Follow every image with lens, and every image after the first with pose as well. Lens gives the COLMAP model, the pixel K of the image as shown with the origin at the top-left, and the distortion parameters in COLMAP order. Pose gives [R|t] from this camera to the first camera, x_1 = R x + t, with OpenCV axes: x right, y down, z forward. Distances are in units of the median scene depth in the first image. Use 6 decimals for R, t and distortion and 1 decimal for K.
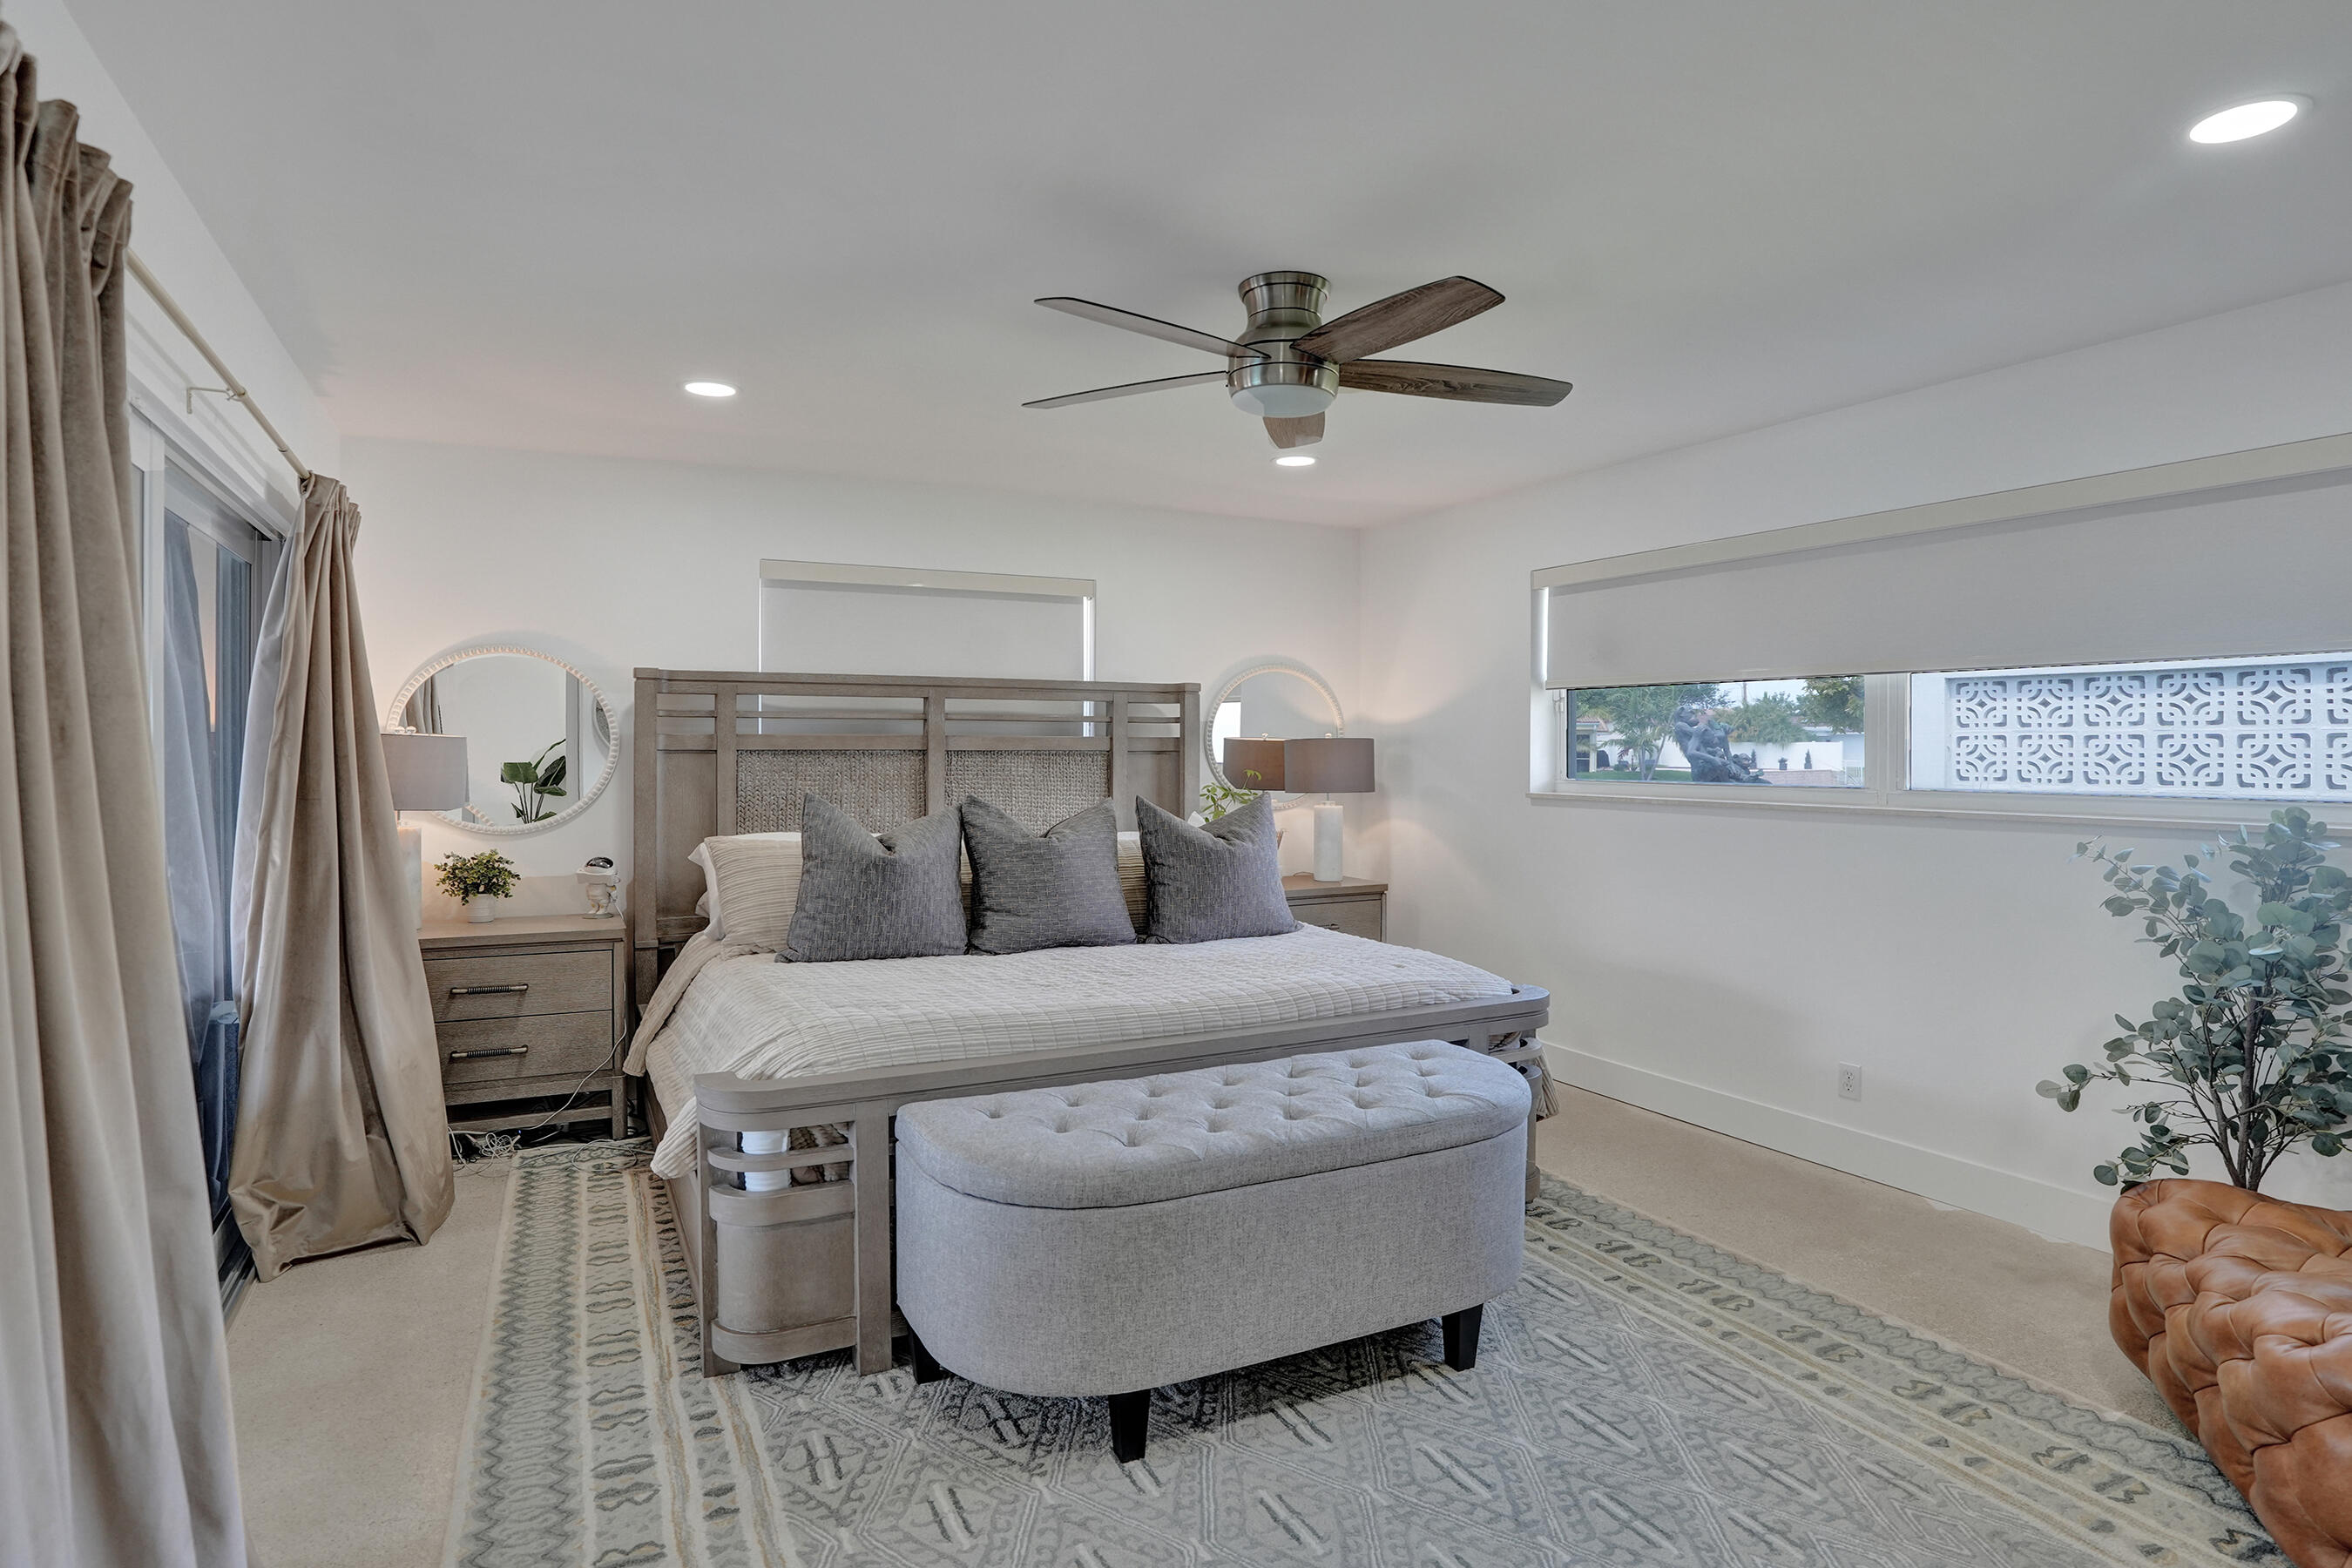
lens RADIAL K [[1229.7, 0, 1186.6], [0, 1229.7, 775.8], [0, 0, 1]] dist [-0.000113, 0.000861]
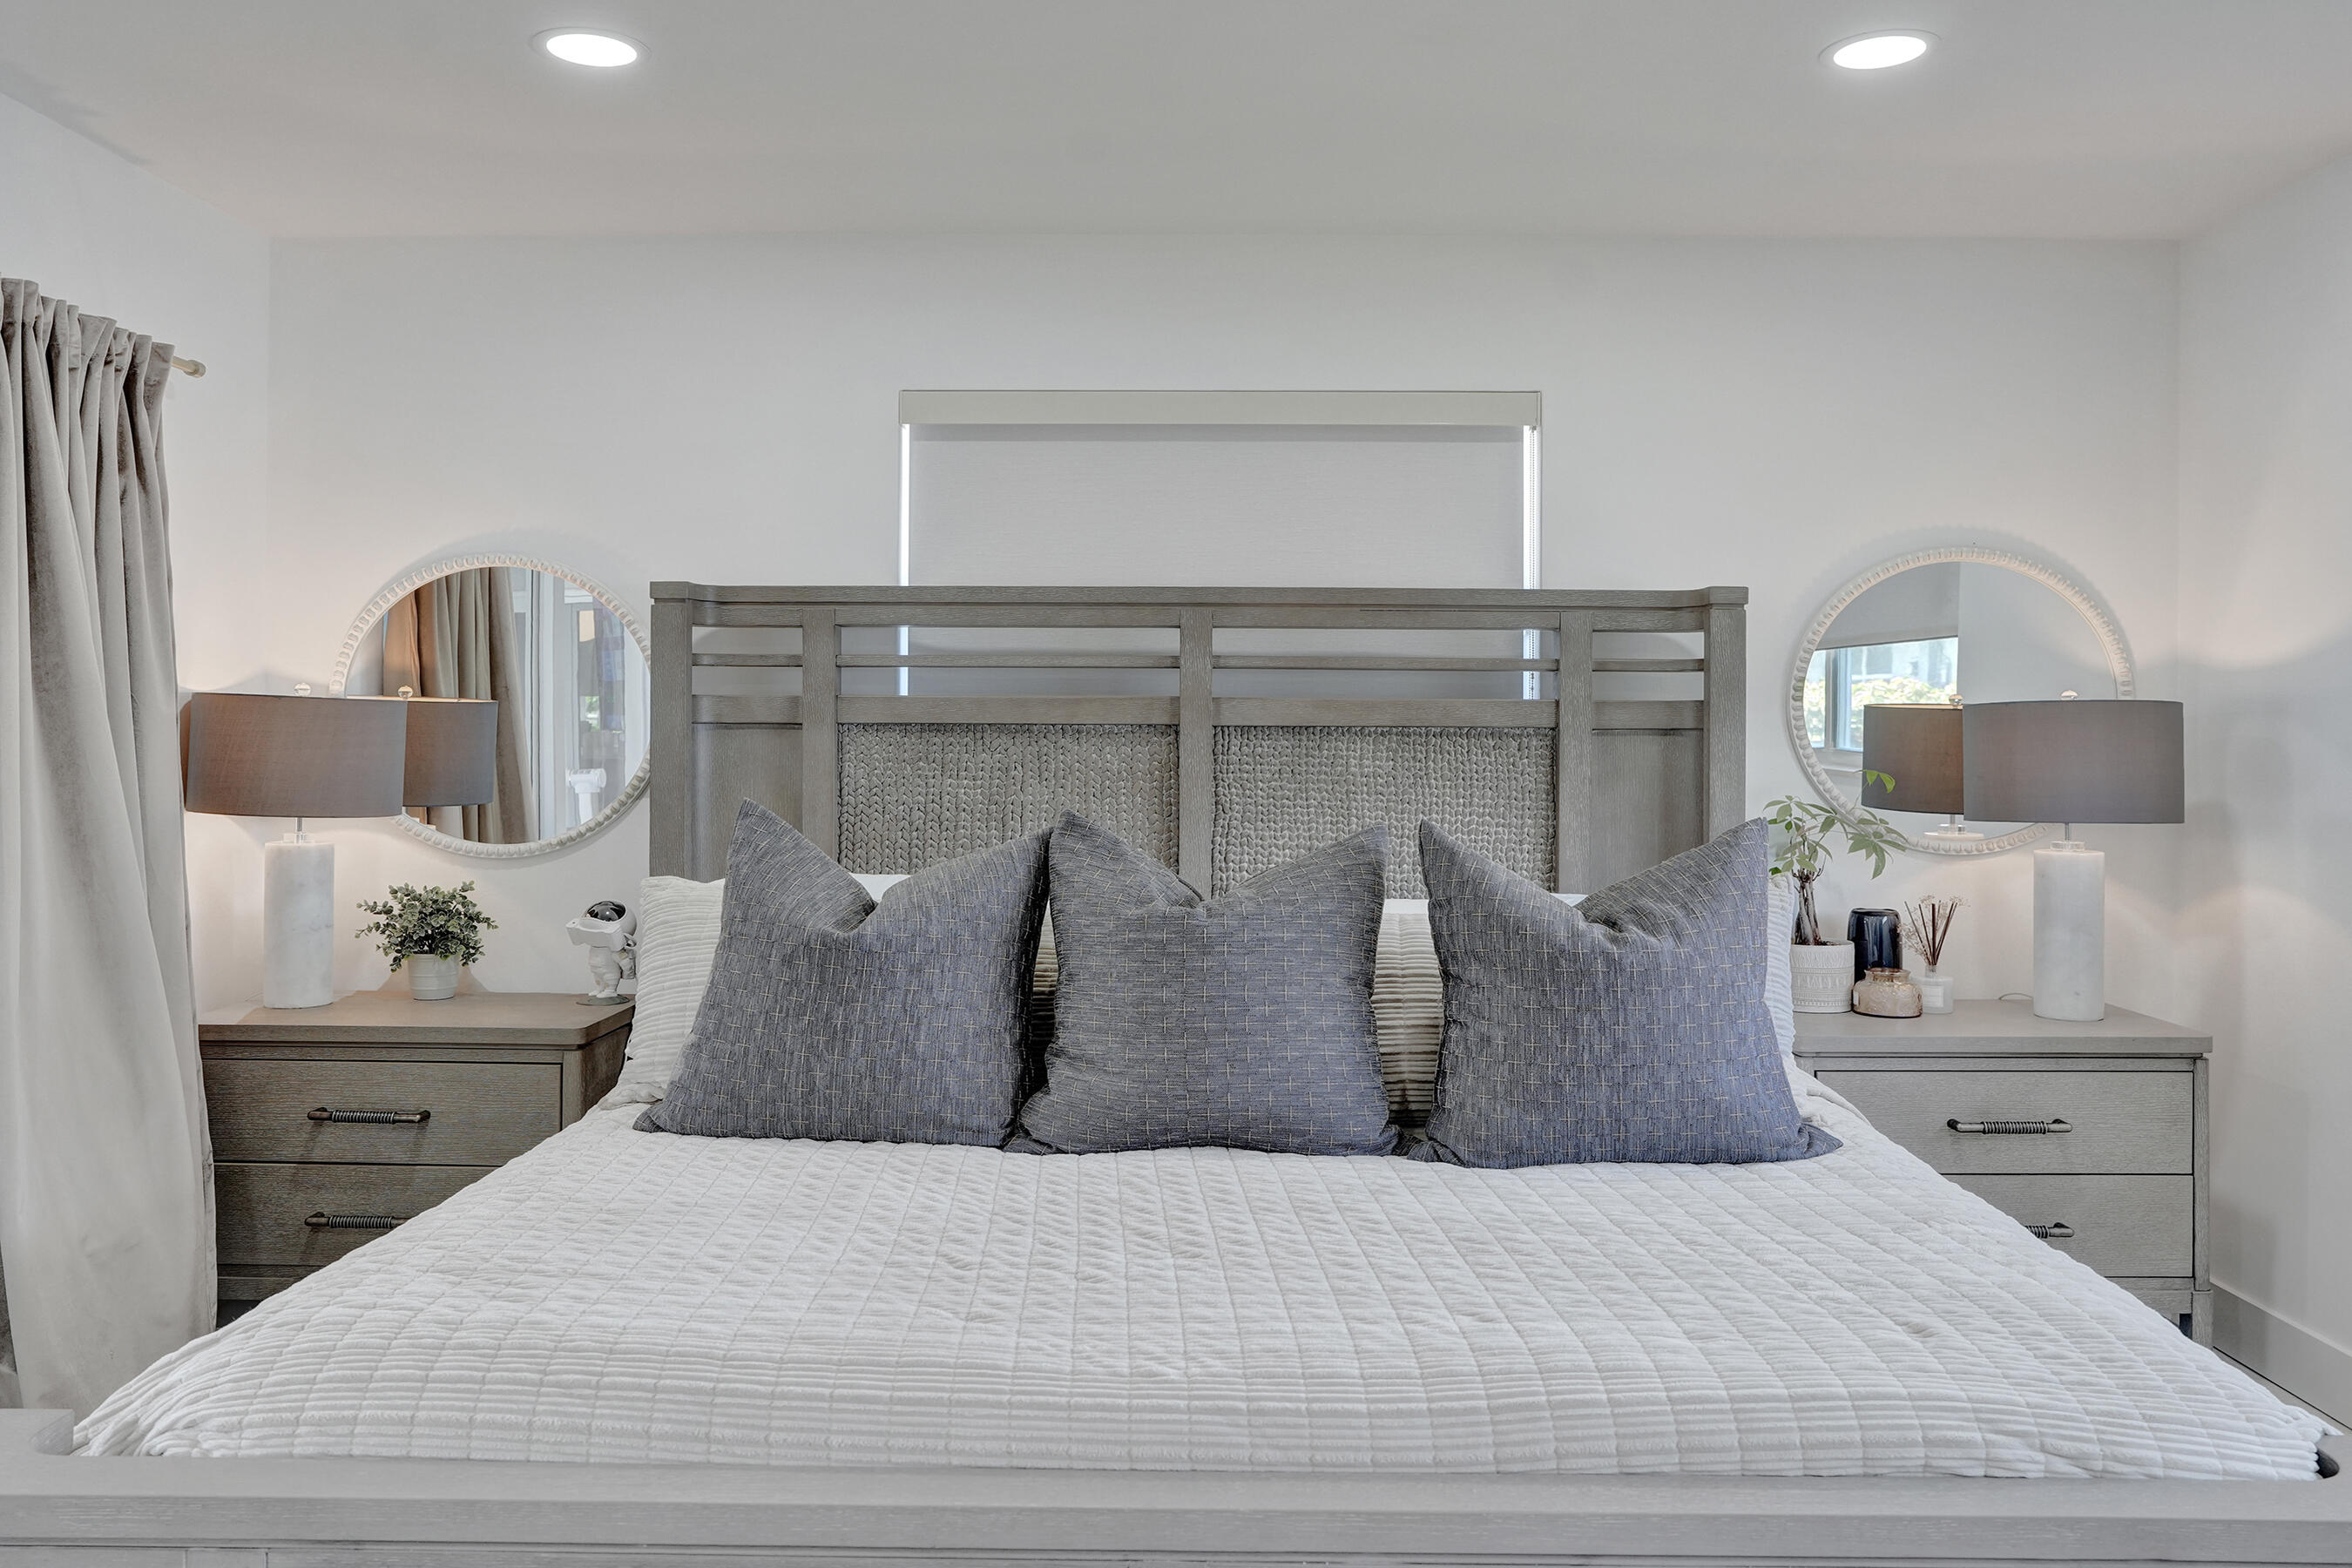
lens RADIAL K [[1801.3, 0, 1176.0], [0, 1801.3, 784.0], [0, 0, 1]] dist [0.010143, 0.007997]
pose [[0.889156, 0.014613, -0.457371, 0.151884], [-0.013307, 0.999893, 0.006078, 0.000151], [0.457411, 0.000682, 0.889255, 0.313390]]
